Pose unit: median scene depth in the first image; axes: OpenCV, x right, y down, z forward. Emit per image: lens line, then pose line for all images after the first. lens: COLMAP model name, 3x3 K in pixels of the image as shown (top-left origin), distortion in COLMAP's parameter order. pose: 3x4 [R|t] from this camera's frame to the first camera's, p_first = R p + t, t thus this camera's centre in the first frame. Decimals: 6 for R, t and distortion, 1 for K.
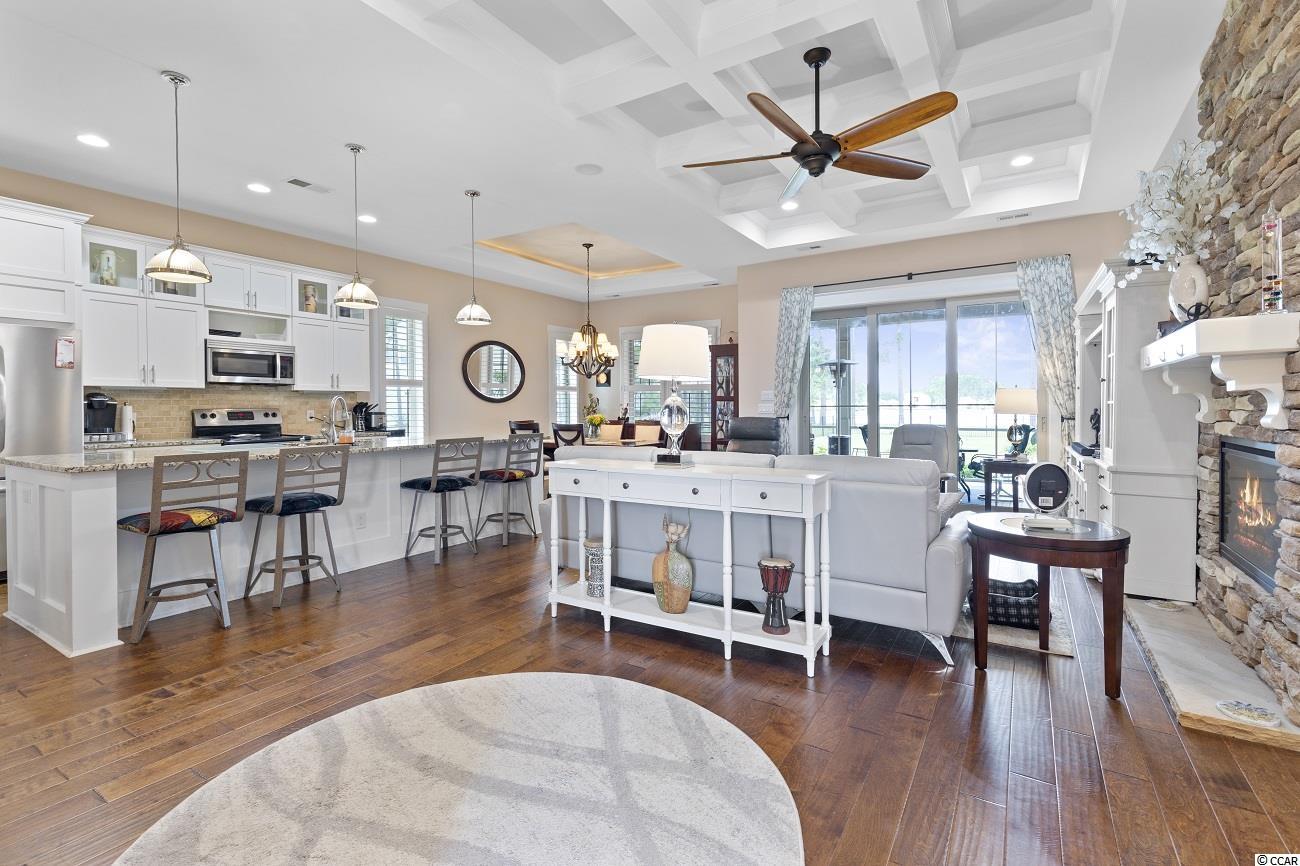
lens RADIAL K [[591.1, 0, 655.0], [0, 591.1, 406.2], [0, 0, 1]] dist [0.002152, 0.000174]
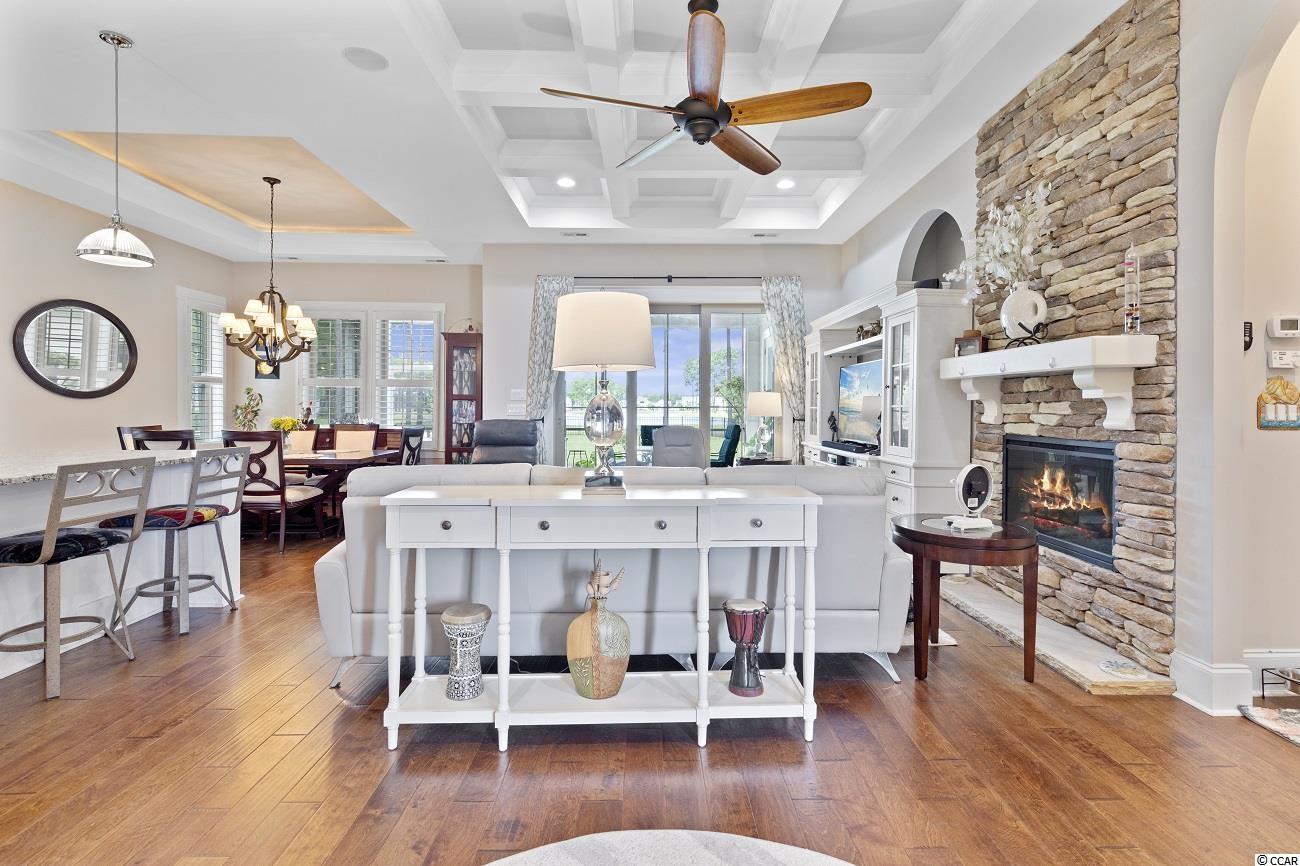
lens RADIAL K [[599.6, 0, 658.3], [0, 599.6, 404.4], [0, 0, 1]] dist [0.003737, -0.000088]
pose [[0.835620, 0.009921, 0.549219, -0.200081], [-0.007605, 0.999950, -0.006492, 0.000559], [-0.549255, 0.001248, 0.835654, 0.228508]]
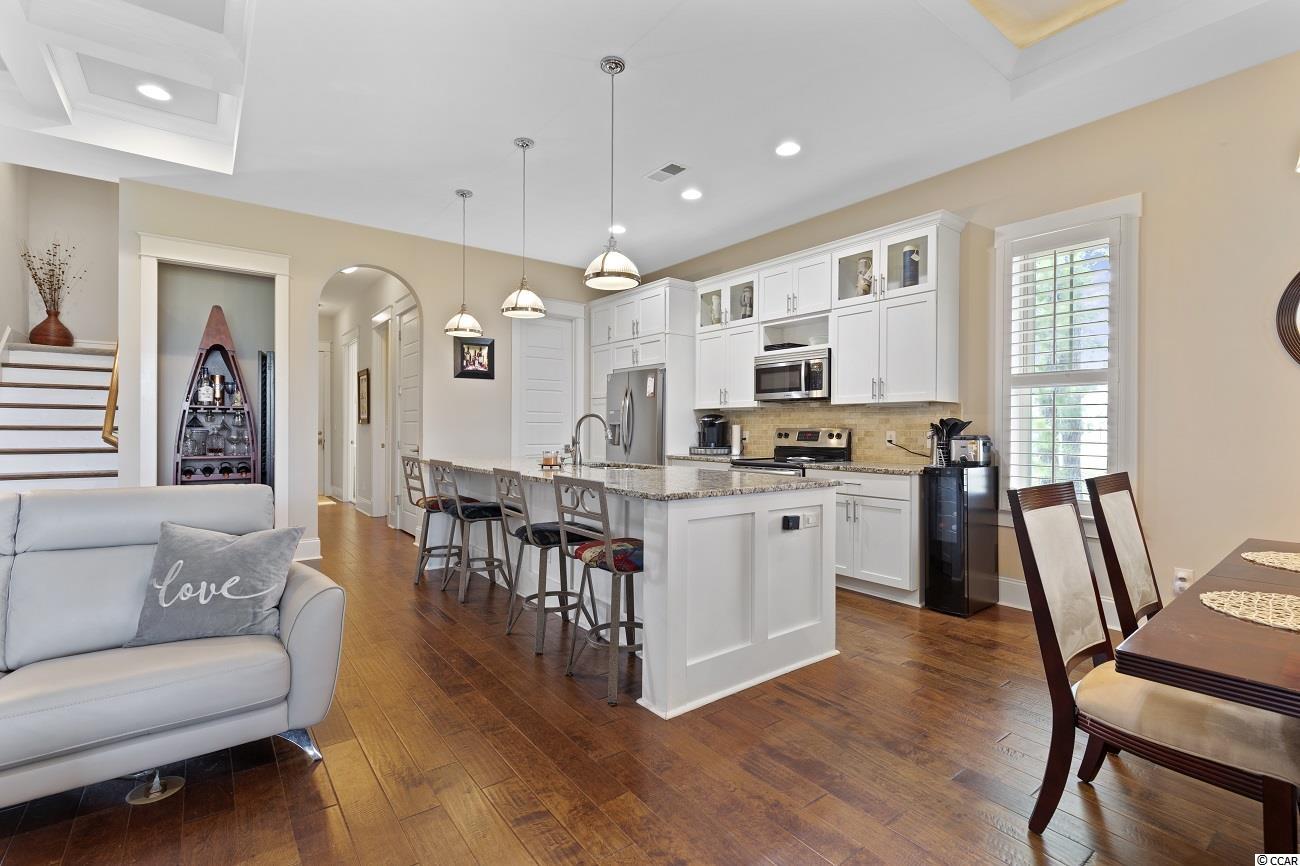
lens RADIAL K [[589.0, 0, 650.0], [0, 589.0, 433.0], [0, 0, 1]] dist [0.001950, 0.000138]
pose [[-0.350905, 0.006266, -0.936390, 0.258327], [-0.004290, 0.999956, 0.008299, 0.006828], [0.936401, 0.006930, -0.350863, 1.365534]]
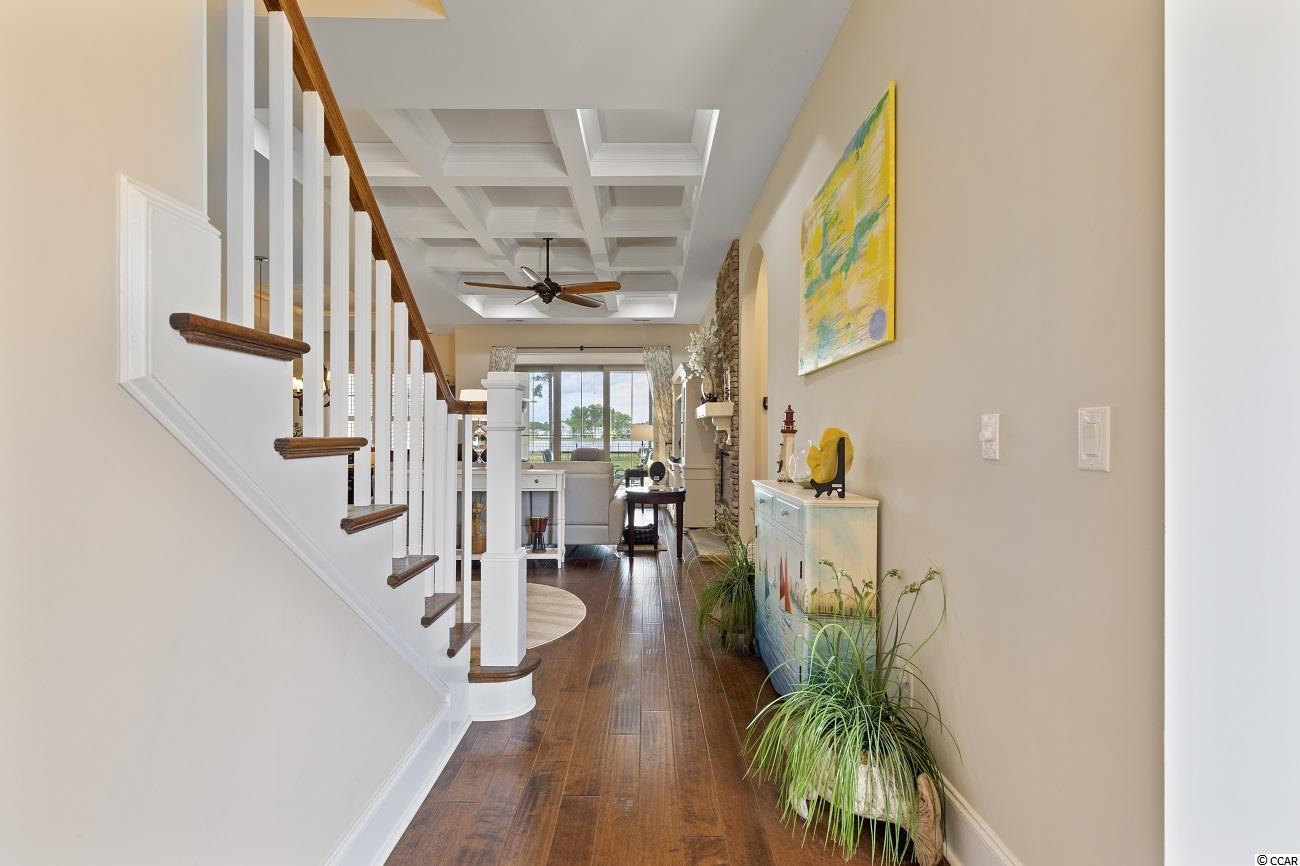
lens RADIAL K [[589.0, 0, 650.0], [0, 589.0, 433.0], [0, 0, 1]] dist [0.001950, 0.000138]
pose [[0.843153, 0.004089, 0.537659, -0.309101], [-0.002221, 0.999989, -0.004123, -0.001928], [-0.537670, 0.002282, 0.843152, -0.478136]]
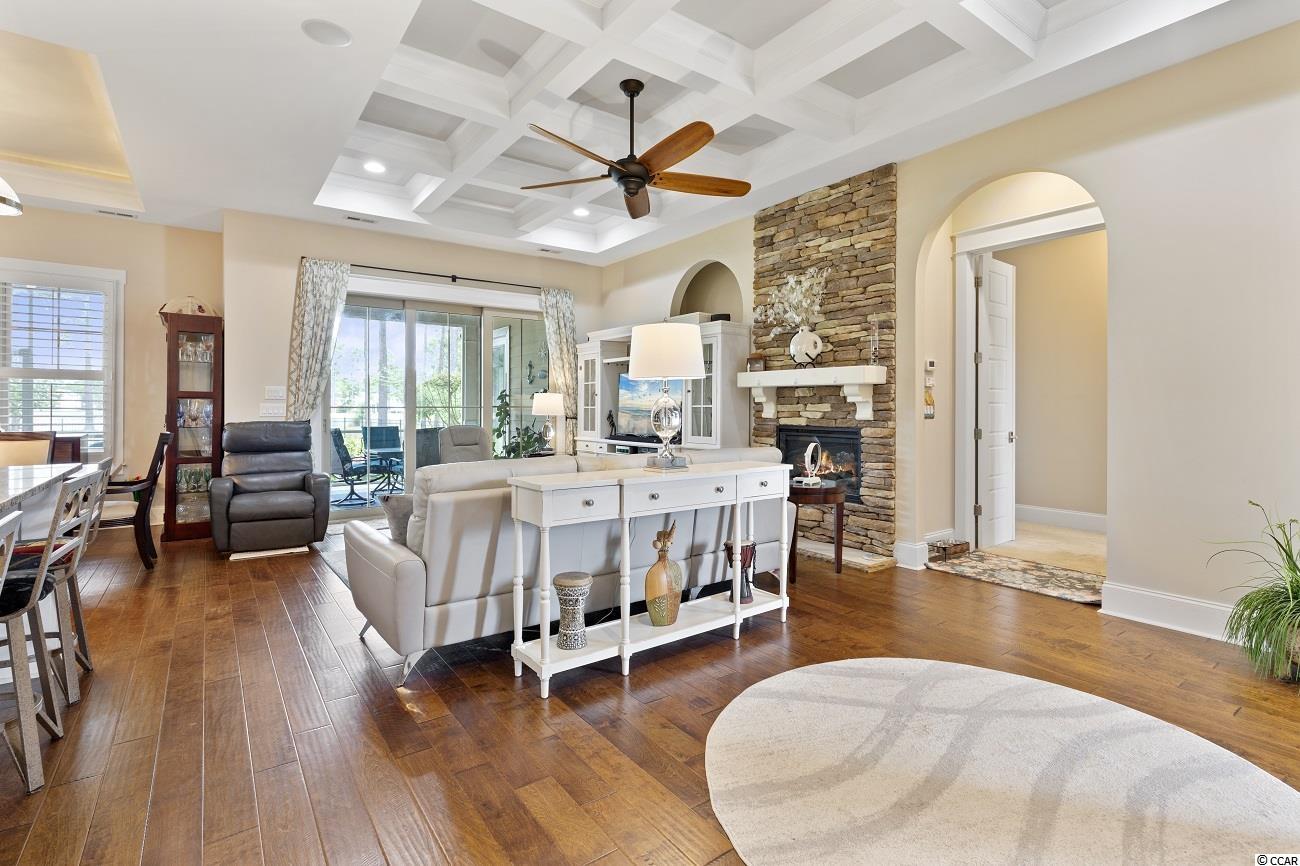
lens RADIAL K [[609.8, 0, 662.6], [0, 609.8, 401.3], [0, 0, 1]] dist [0.008033, -0.000177]
pose [[0.362698, 0.014065, 0.931800, -0.573415], [-0.004436, 0.999901, -0.013366, 0.001663], [-0.931896, 0.000714, 0.362725, 0.415275]]
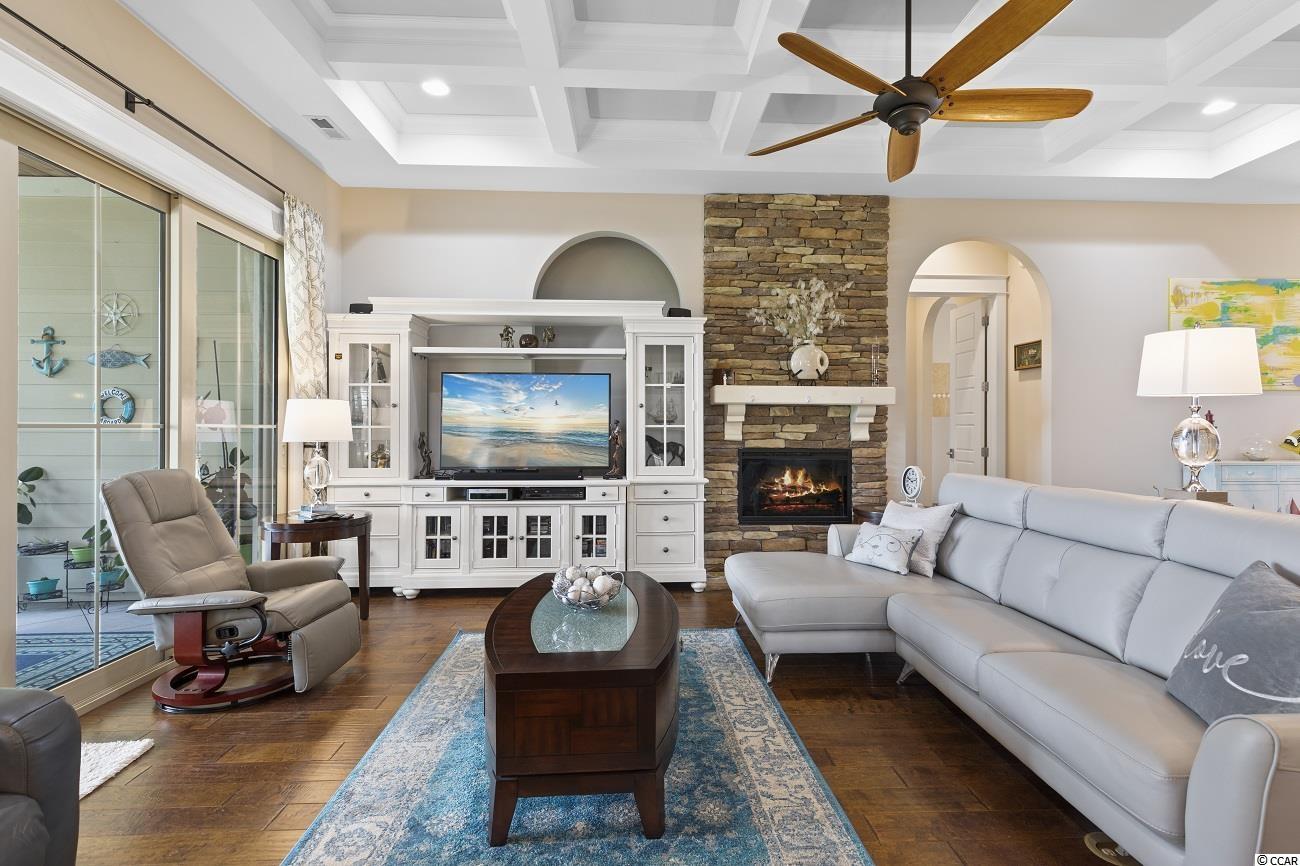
lens RADIAL K [[595.6, 0, 656.4], [0, 595.6, 424.9], [0, 0, 1]] dist [0.003363, -0.000257]
pose [[-0.562572, 0.003972, 0.826739, -0.141262], [-0.002544, 0.999975, -0.006535, -0.001310], [-0.826744, -0.005780, -0.562548, 1.318439]]
